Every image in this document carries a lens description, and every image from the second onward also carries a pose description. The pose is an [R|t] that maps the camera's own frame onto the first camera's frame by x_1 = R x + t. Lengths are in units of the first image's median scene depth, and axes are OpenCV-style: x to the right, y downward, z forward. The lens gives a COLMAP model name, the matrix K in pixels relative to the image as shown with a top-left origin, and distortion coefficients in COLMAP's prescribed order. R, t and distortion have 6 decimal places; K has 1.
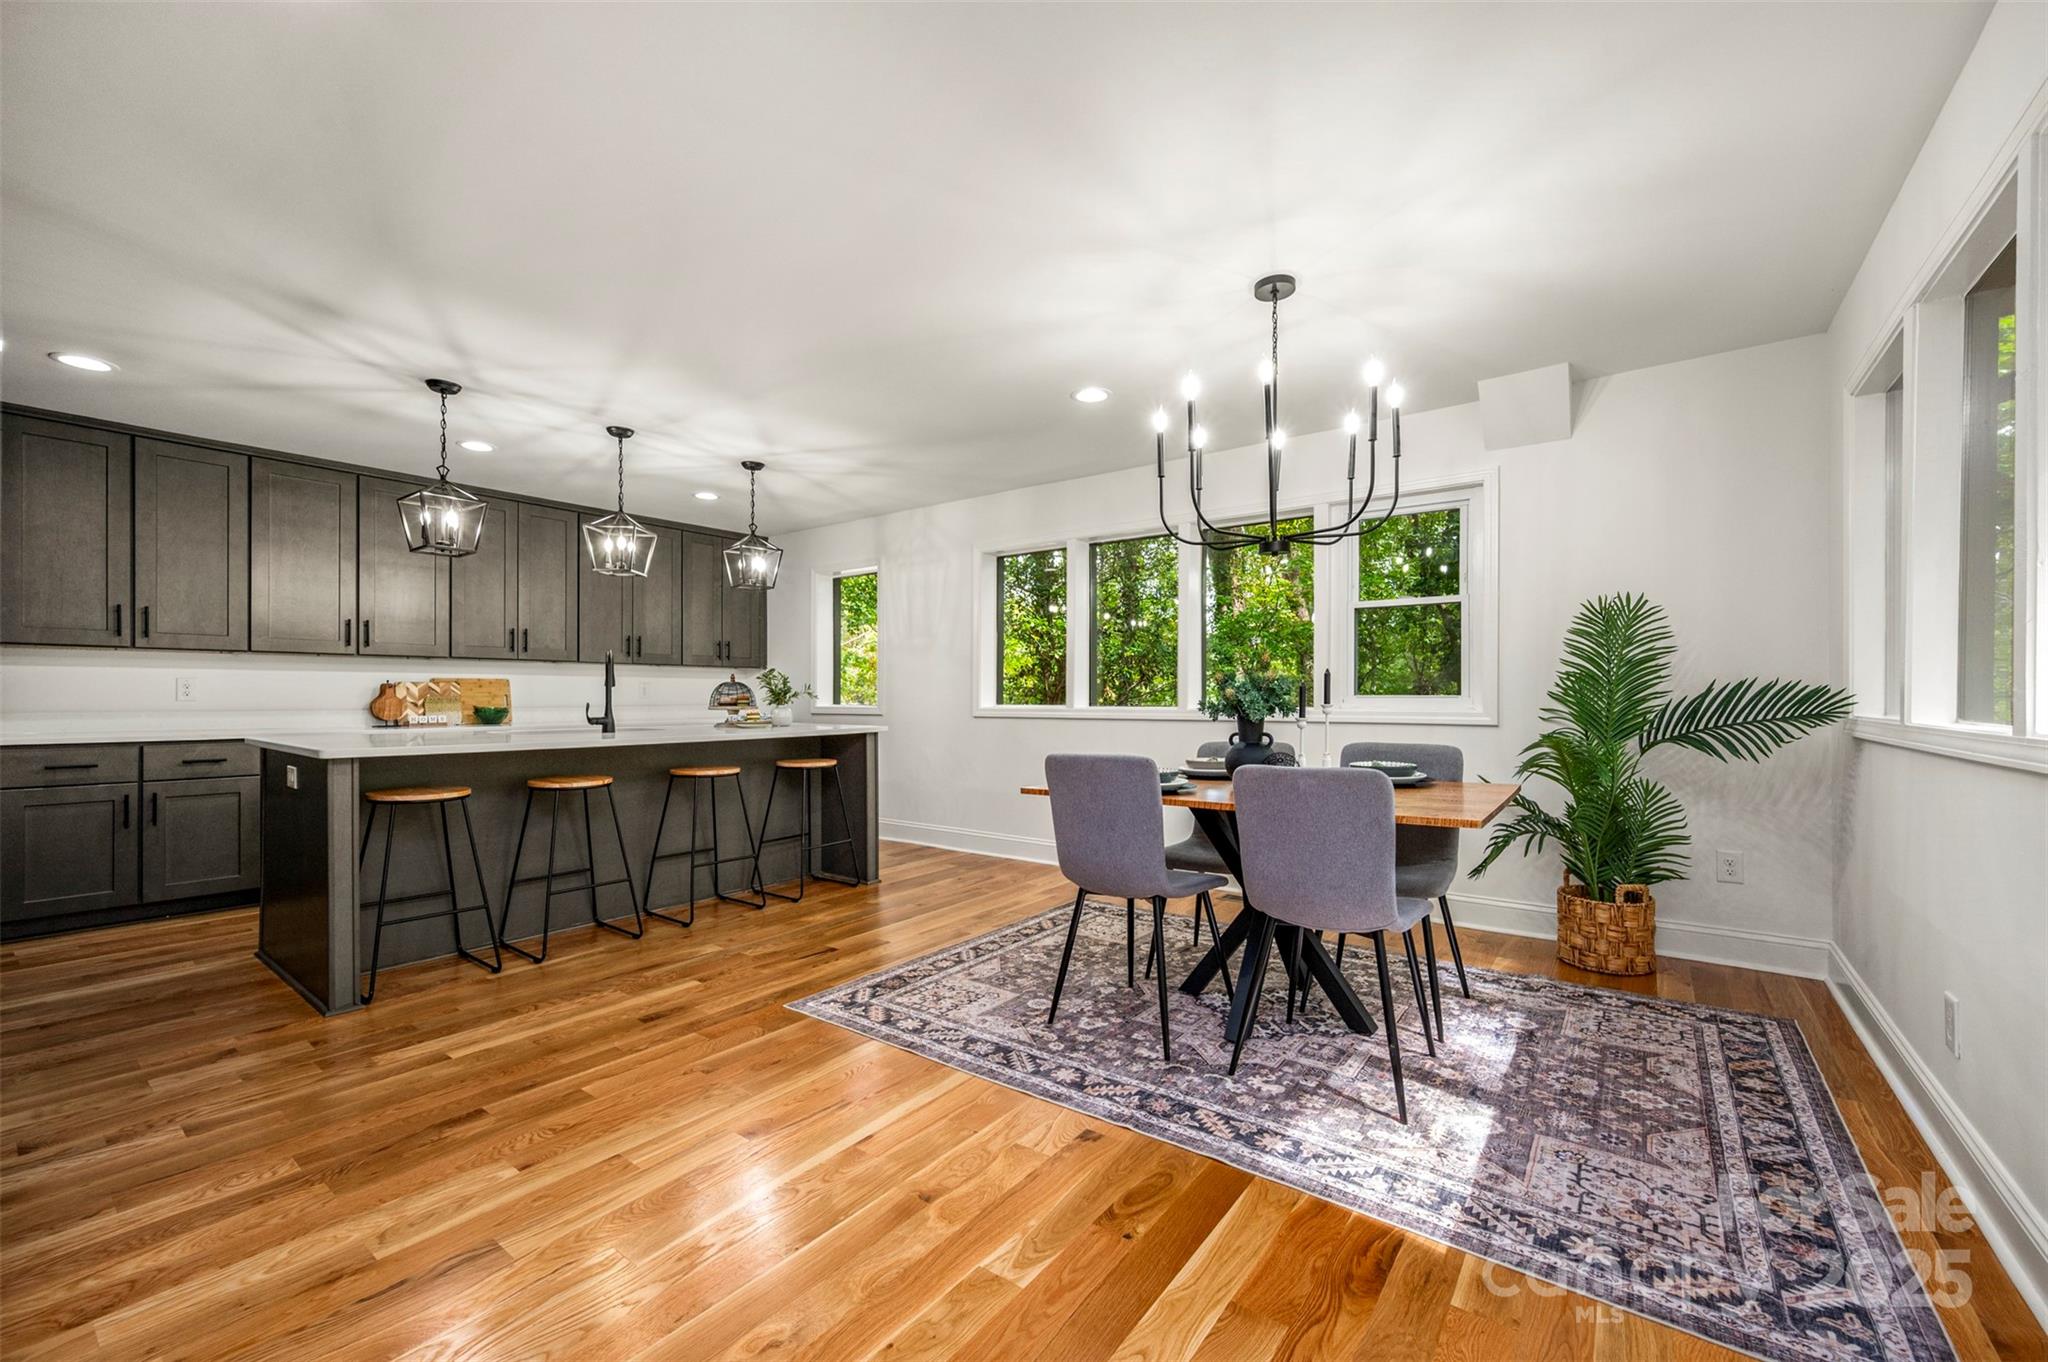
lens RADIAL K [[806.8, 0, 1024.7], [0, 806.8, 693.8], [0, 0, 1]] dist [-0.001325, -0.000042]
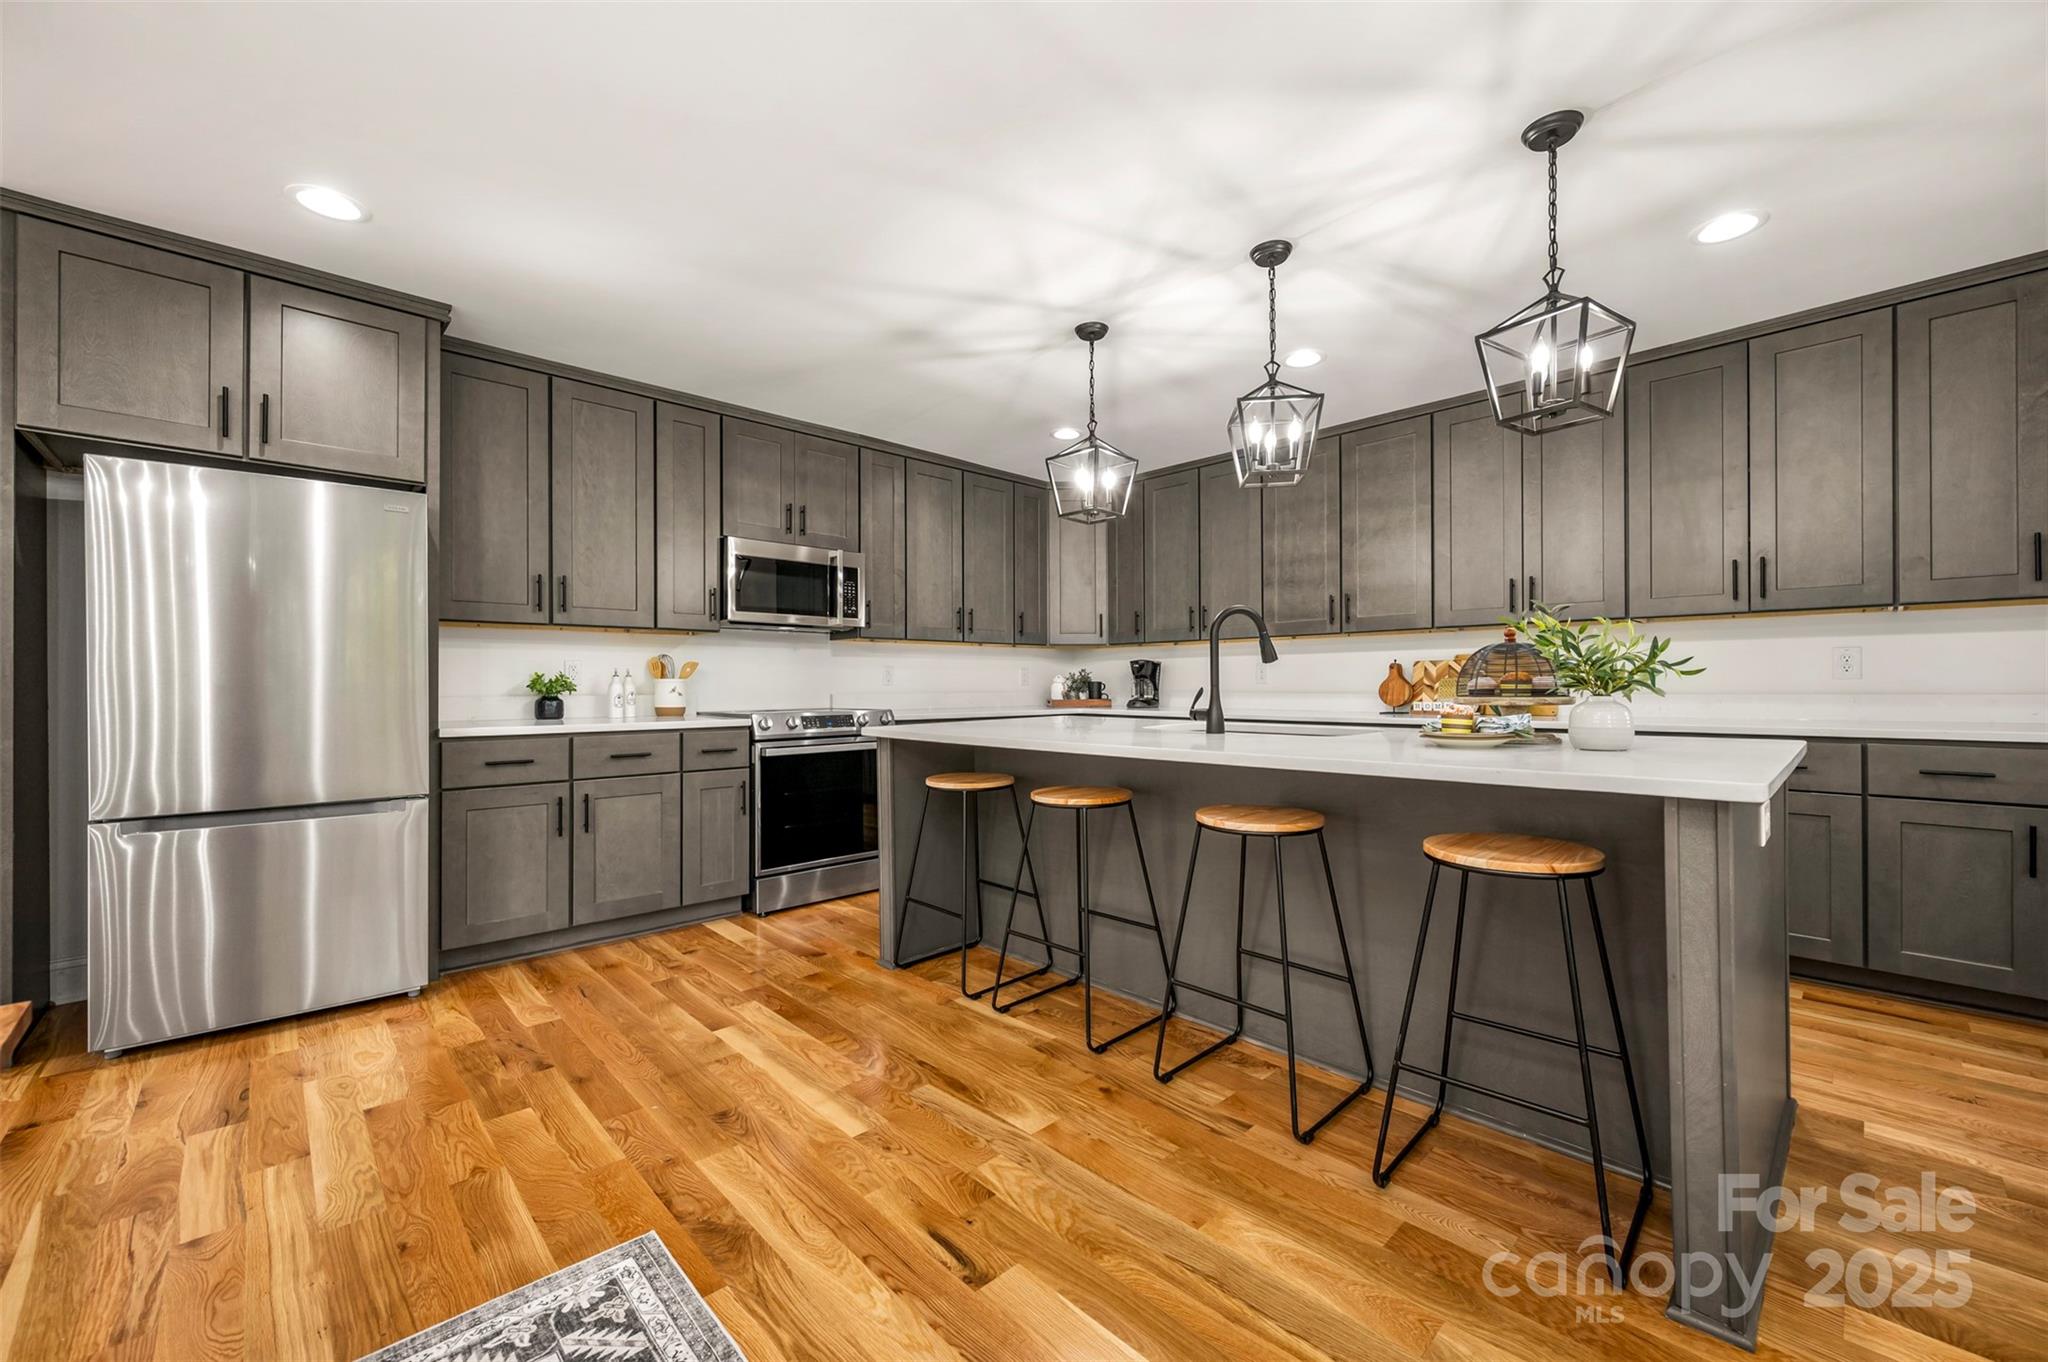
lens RADIAL K [[806.8, 0, 1035.8], [0, 806.8, 686.6], [0, 0, 1]] dist [-0.001325, -0.000042]
pose [[-0.153718, 0.007040, -0.988090, 0.206836], [0.010656, 0.999928, 0.005467, 0.005681], [0.988057, -0.009689, -0.153782, 1.313343]]
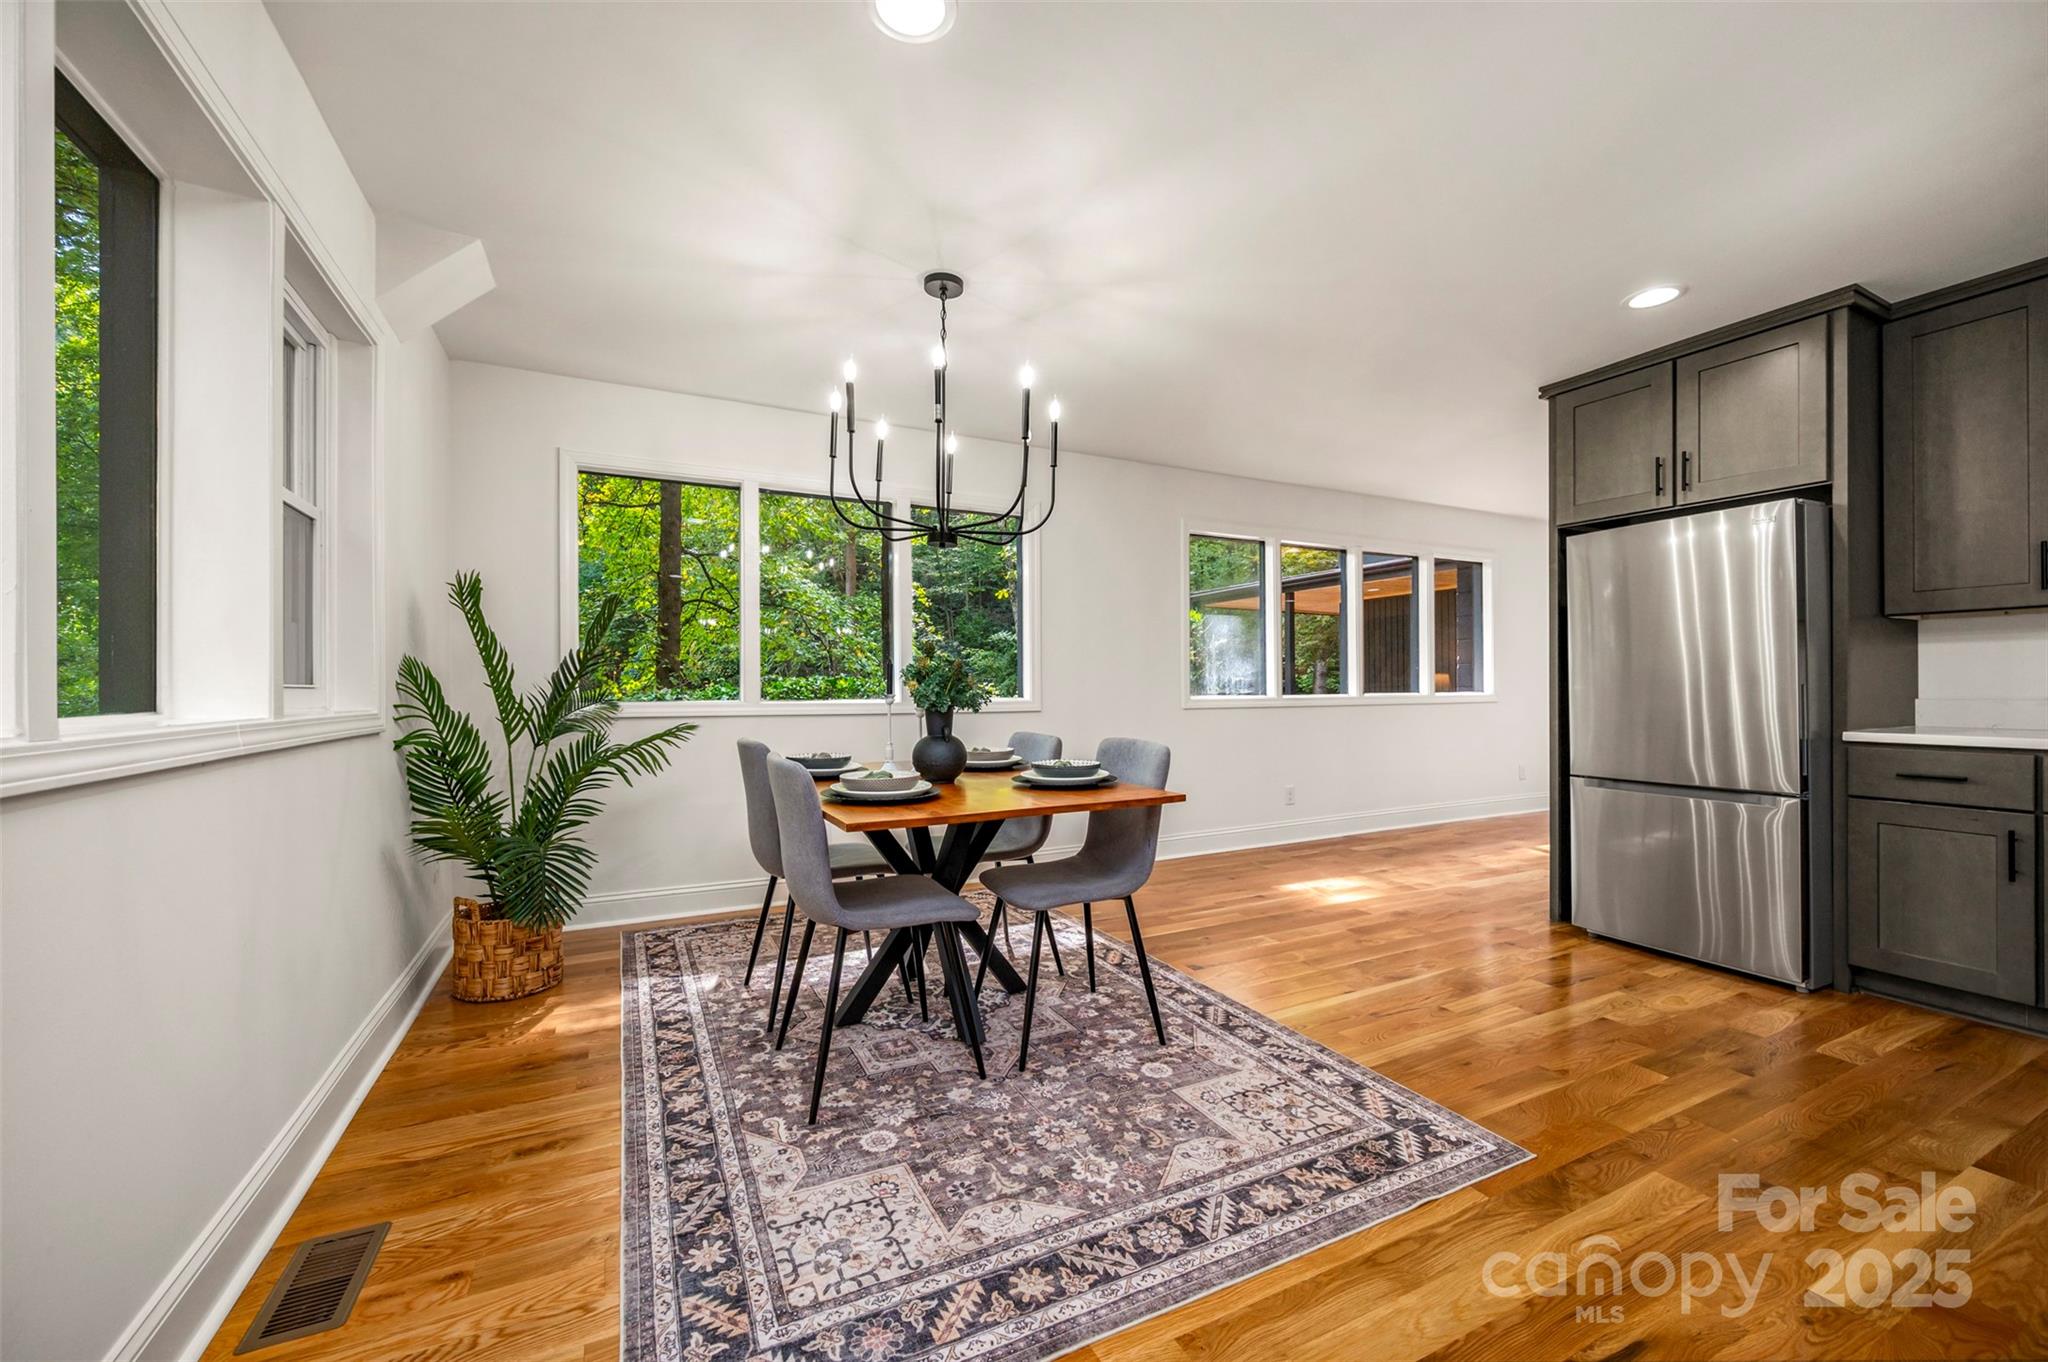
lens RADIAL K [[806.8, 0, 1016.7], [0, 806.8, 682.7], [0, 0, 1]] dist [-0.001325, -0.000042]
pose [[-0.895421, 0.006778, 0.445169, -0.208995], [0.001096, 0.999915, -0.013019, 0.008892], [-0.445219, -0.011169, -0.895352, 1.726792]]
